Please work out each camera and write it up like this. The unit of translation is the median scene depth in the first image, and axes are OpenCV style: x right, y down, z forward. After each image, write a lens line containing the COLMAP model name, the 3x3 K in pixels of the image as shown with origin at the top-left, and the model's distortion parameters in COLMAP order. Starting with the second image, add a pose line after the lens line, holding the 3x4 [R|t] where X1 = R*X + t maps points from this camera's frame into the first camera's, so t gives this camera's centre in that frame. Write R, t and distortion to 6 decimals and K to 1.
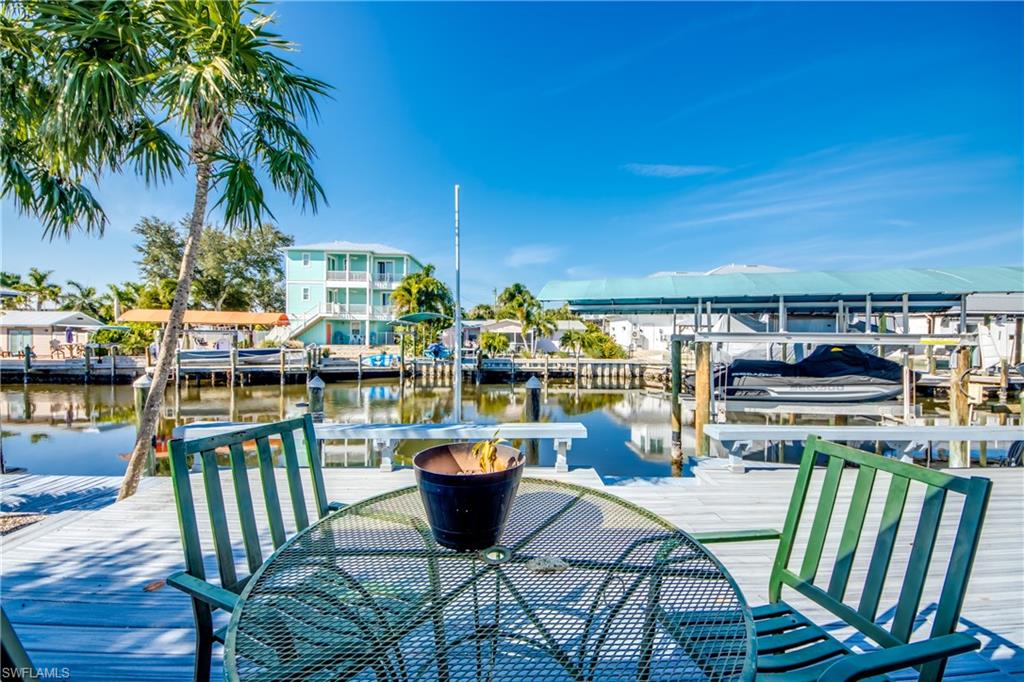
lens RADIAL K [[396.8, 0, 517.3], [0, 396.8, 340.4], [0, 0, 1]] dist [0.003303, -0.009251]
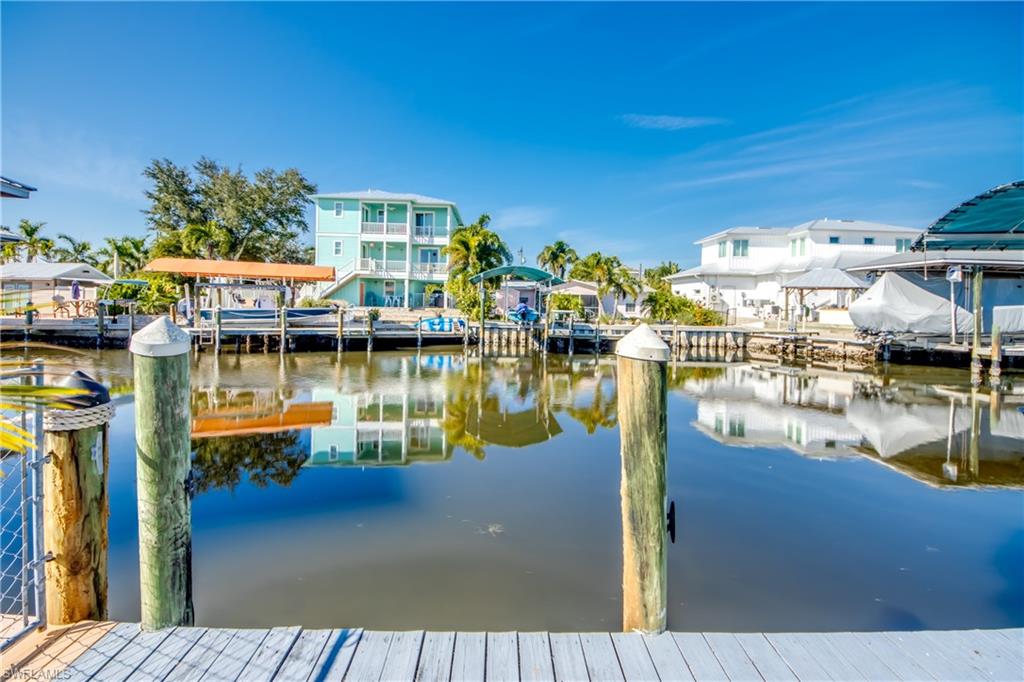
lens RADIAL K [[396.8, 0, 494.3], [0, 396.8, 307.8], [0, 0, 1]] dist [0.003303, -0.009251]
pose [[0.999920, 0.012199, -0.003287, -0.222746], [-0.012203, 0.999925, -0.001095, 0.014179], [0.003273, 0.001135, 0.999994, 0.147703]]
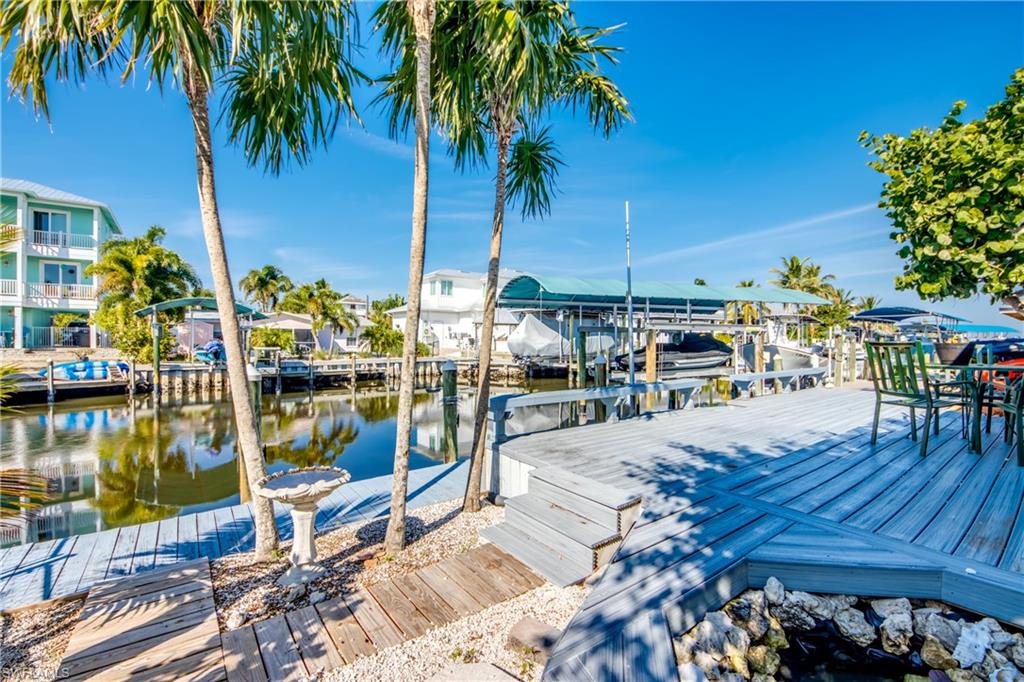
lens RADIAL K [[434.5, 0, 518.3], [0, 434.5, 345.1], [0, 0, 1]] dist [0.008661, -0.009909]
pose [[0.794915, -0.014325, 0.606551, -0.209223], [0.009631, 0.999893, 0.010994, 0.007794], [-0.606644, -0.002898, 0.794968, 0.008432]]
